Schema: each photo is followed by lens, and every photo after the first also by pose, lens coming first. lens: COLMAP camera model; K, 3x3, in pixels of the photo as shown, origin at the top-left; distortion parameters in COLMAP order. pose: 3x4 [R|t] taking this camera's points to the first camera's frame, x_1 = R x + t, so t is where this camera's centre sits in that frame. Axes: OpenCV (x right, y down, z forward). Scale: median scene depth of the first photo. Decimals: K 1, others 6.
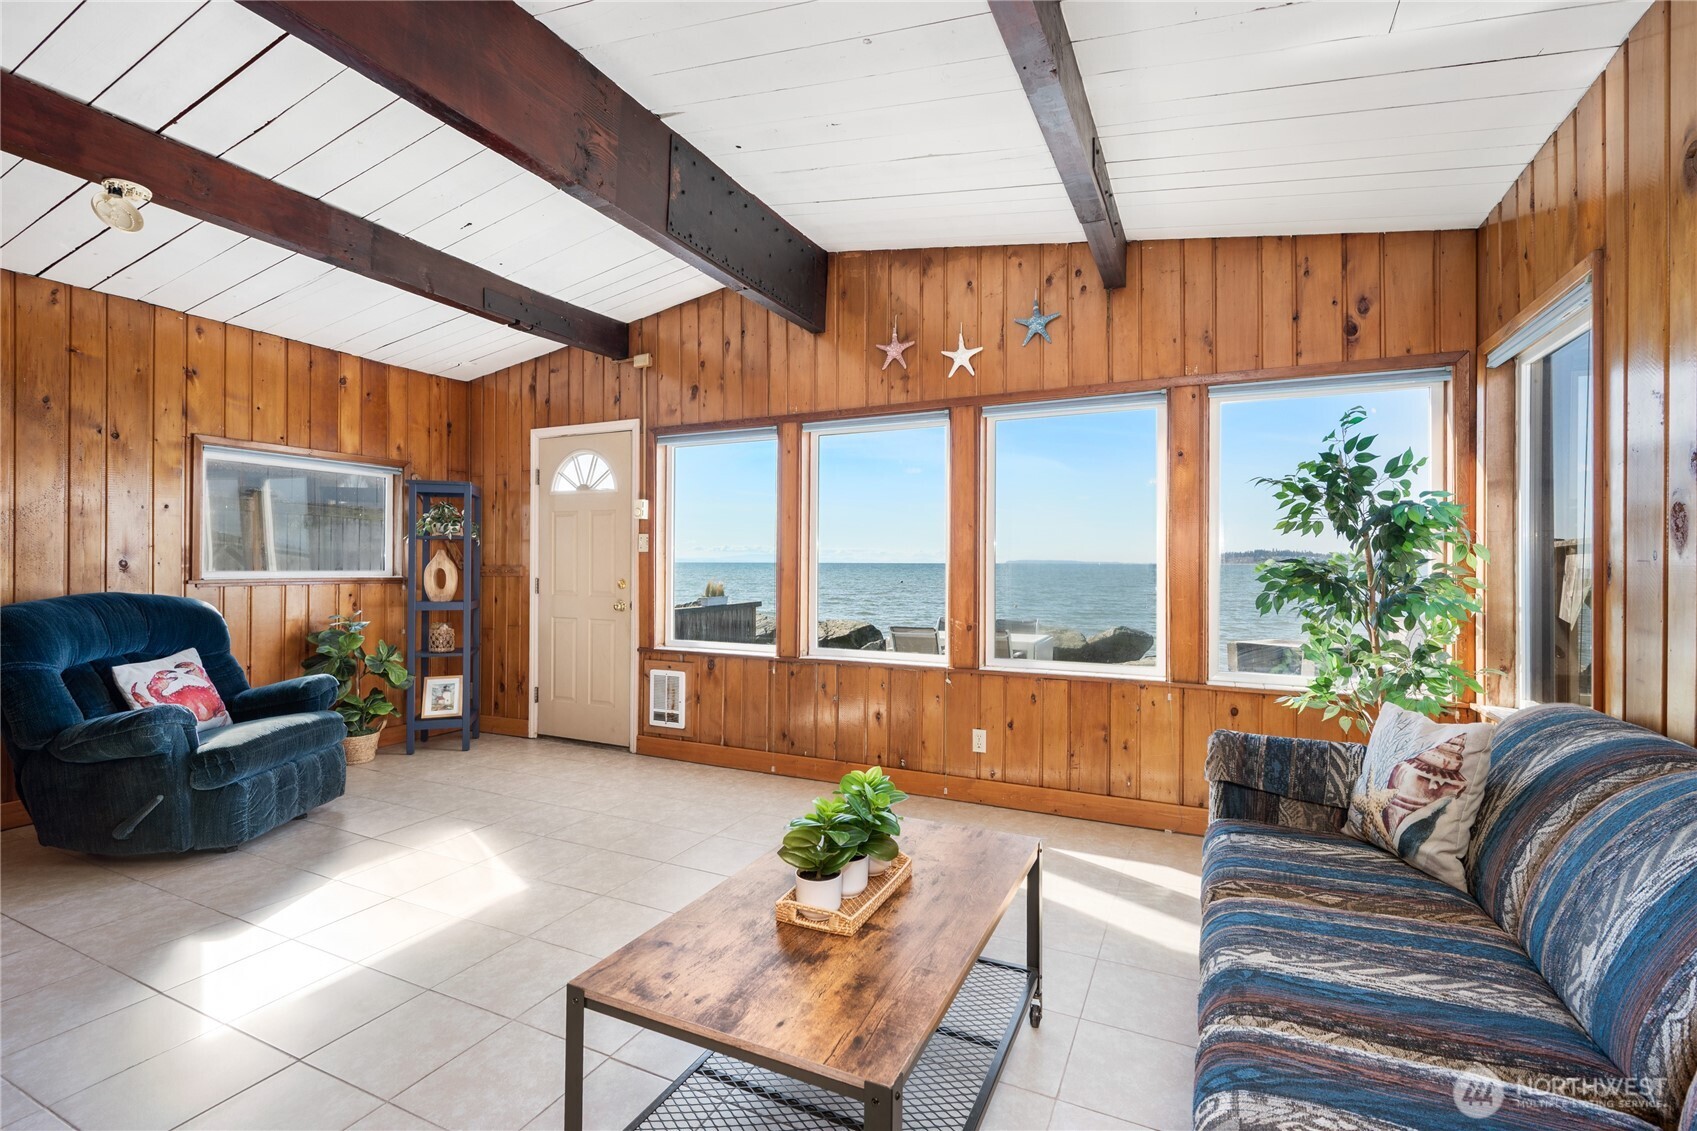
lens RADIAL K [[749.3, 0, 850.4], [0, 749.3, 554.7], [0, 0, 1]] dist [-0.001128, -0.000314]
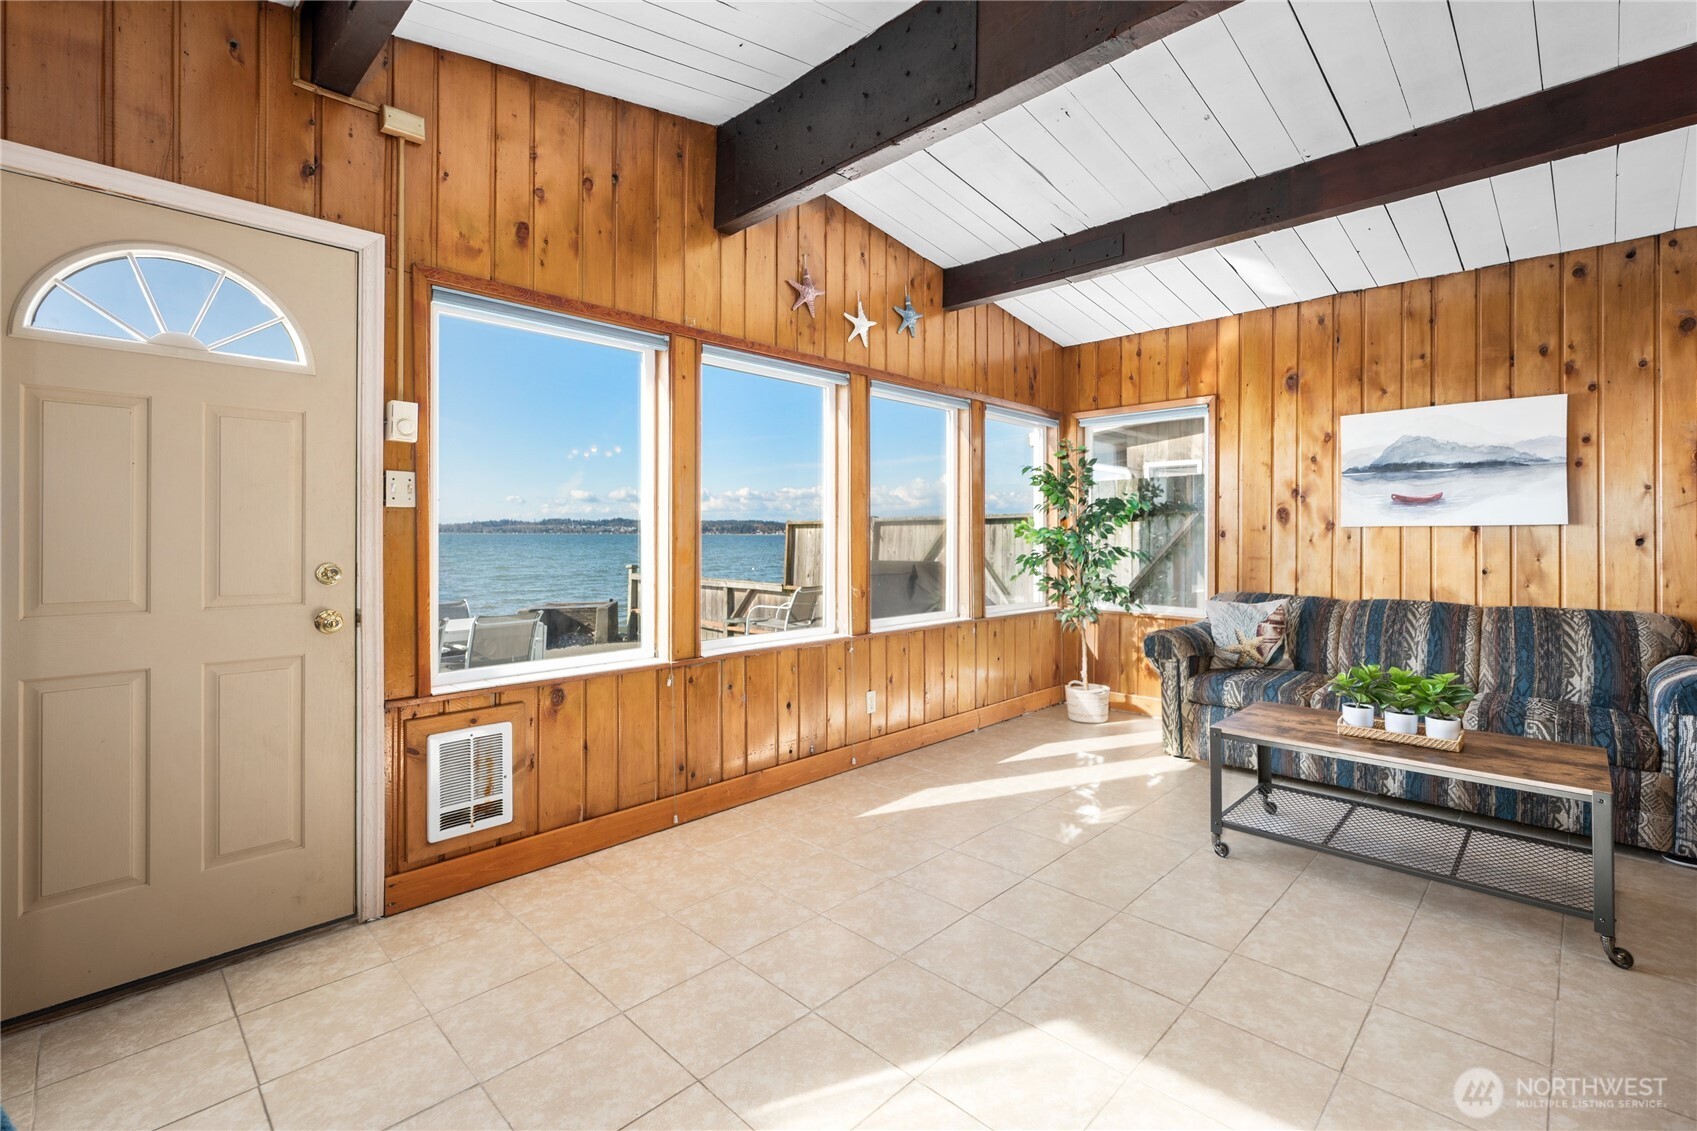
lens RADIAL K [[749.3, 0, 847.7], [0, 749.3, 535.3], [0, 0, 1]] dist [-0.001128, -0.000314]
pose [[0.326740, -0.001496, 0.945113, -0.722802], [-0.007752, 0.999961, 0.004263, 0.011728], [-0.945082, -0.008720, 0.326716, 0.615407]]
